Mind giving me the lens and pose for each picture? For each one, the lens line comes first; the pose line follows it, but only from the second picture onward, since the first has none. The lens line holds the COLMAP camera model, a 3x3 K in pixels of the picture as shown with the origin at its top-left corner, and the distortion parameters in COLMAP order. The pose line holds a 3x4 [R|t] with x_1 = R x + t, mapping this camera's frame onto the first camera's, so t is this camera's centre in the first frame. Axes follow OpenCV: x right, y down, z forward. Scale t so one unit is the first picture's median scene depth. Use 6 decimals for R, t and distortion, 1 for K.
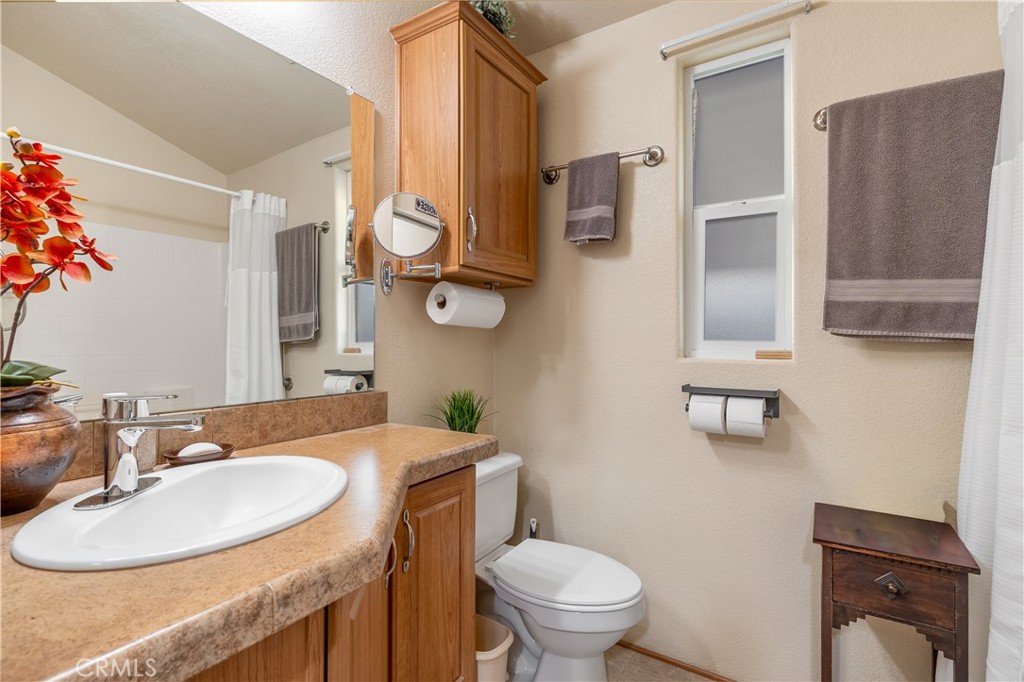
lens RADIAL K [[481.1, 0, 512.0], [0, 481.1, 341.0], [0, 0, 1]] dist [0.003066, 0.000027]
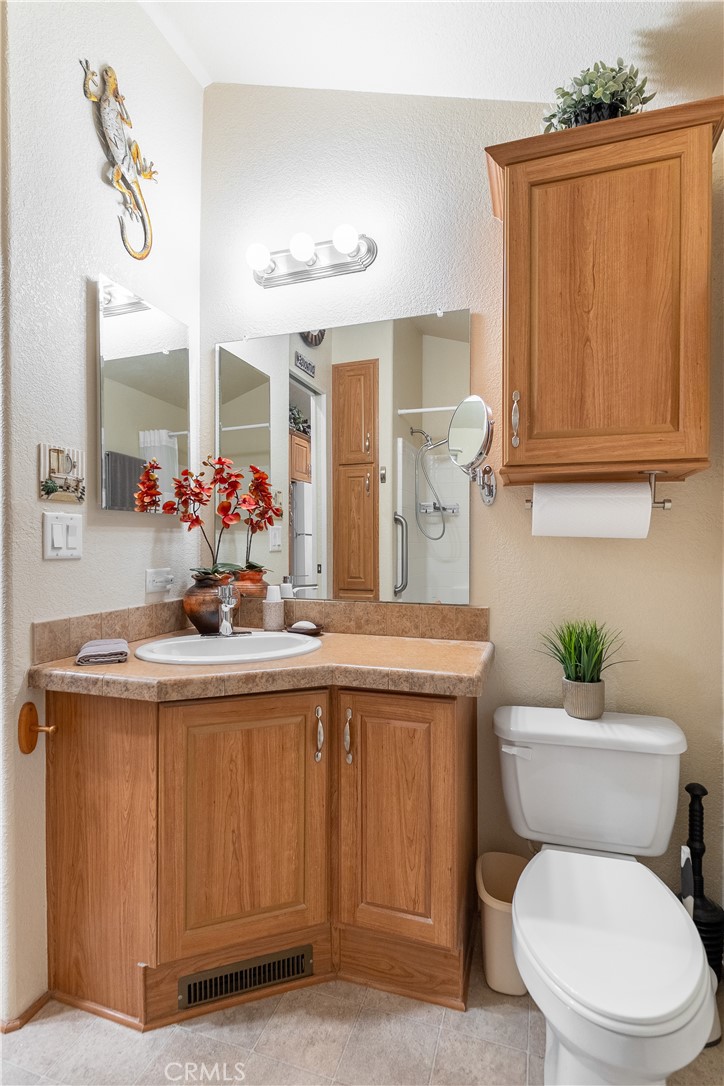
lens RADIAL K [[559.2, 0, 362.0], [0, 559.2, 543.0], [0, 0, 1]] dist [-0.002229, -0.000269]
pose [[0.253883, 0.005614, -0.967219, 0.836334], [0.003265, 0.999972, 0.006661, -0.034400], [0.967229, -0.004849, 0.253858, 0.561574]]
